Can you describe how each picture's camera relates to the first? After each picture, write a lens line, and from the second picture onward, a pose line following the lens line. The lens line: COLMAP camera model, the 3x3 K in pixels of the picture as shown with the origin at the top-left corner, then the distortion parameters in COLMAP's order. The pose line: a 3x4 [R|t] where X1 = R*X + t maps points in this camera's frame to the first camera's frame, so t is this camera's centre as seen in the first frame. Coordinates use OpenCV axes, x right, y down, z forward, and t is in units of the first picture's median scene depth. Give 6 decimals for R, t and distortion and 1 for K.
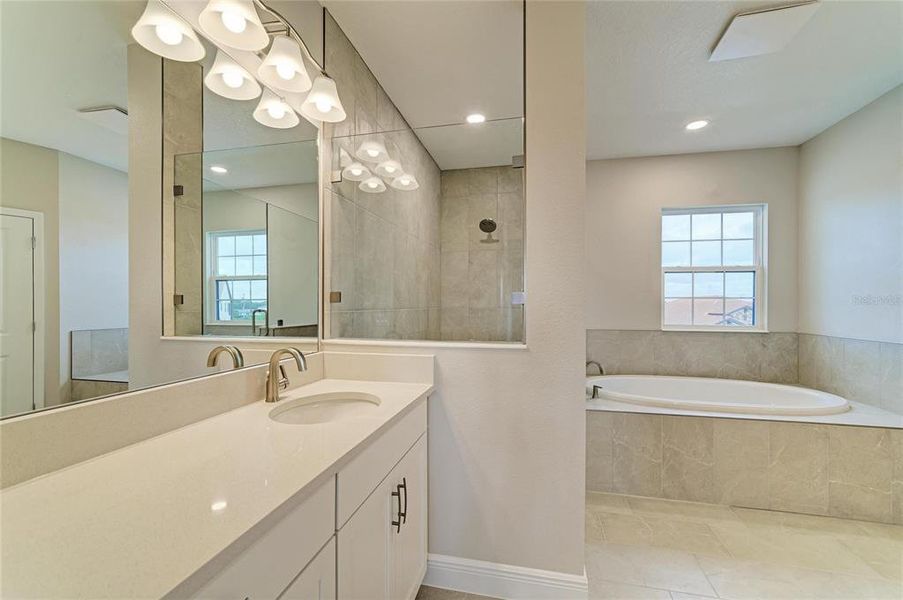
lens RADIAL K [[369.2, 0, 450.6], [0, 369.2, 305.1], [0, 0, 1]] dist [-0.020798, 0.006962]
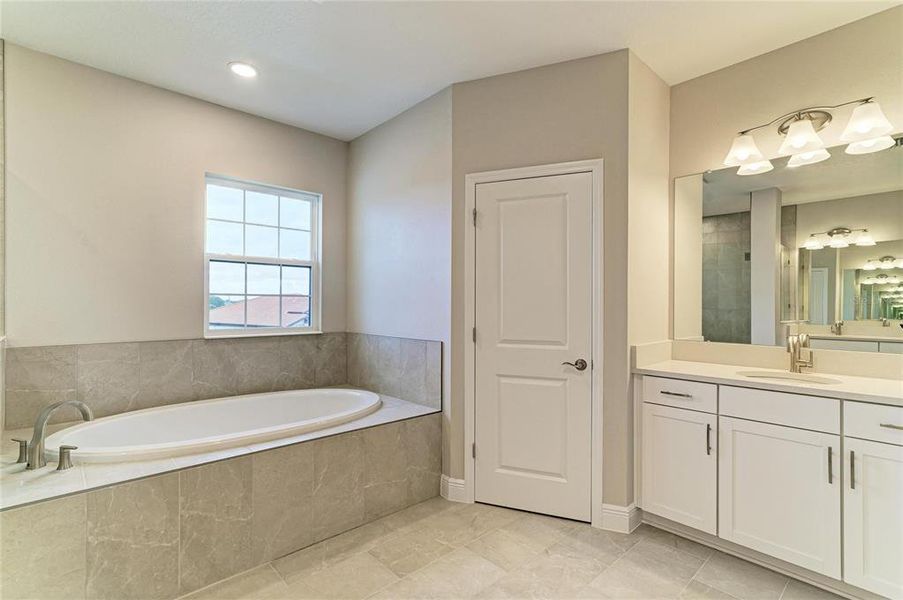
lens RADIAL K [[427.6, 0, 452.0], [0, 427.6, 303.5], [0, 0, 1]] dist [-0.003102, 0.000034]
pose [[0.560791, 0.000917, 0.827957, 0.152937], [-0.000862, 0.999999, -0.000524, -0.001021], [-0.827957, -0.000420, 0.560791, 0.114122]]
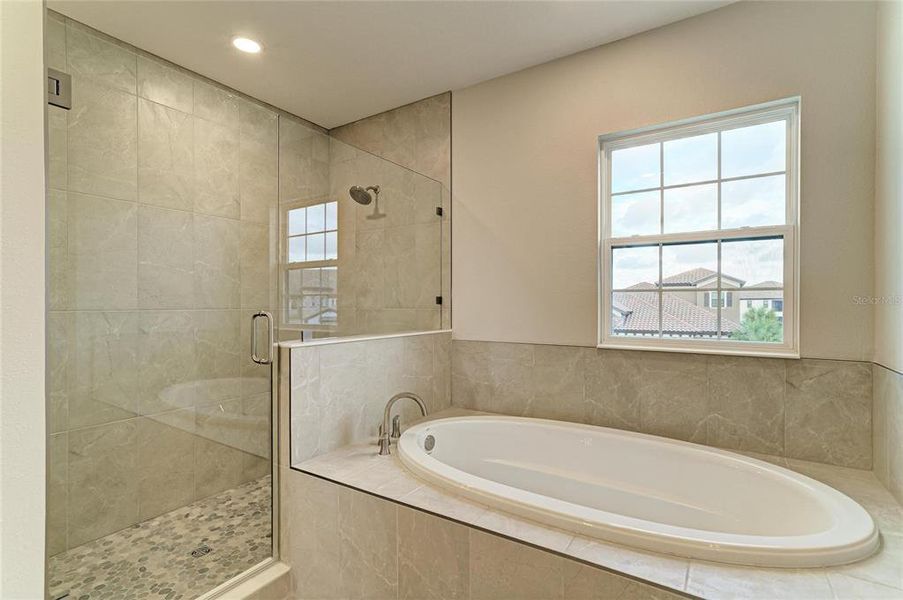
lens RADIAL K [[427.6, 0, 452.0], [0, 427.6, 303.5], [0, 0, 1]] dist [-0.003102, 0.000034]
pose [[0.940744, -0.004338, -0.339089, 0.622588], [0.004598, 0.999989, -0.000038, -0.001085], [0.339085, -0.001523, 0.940754, 0.299111]]
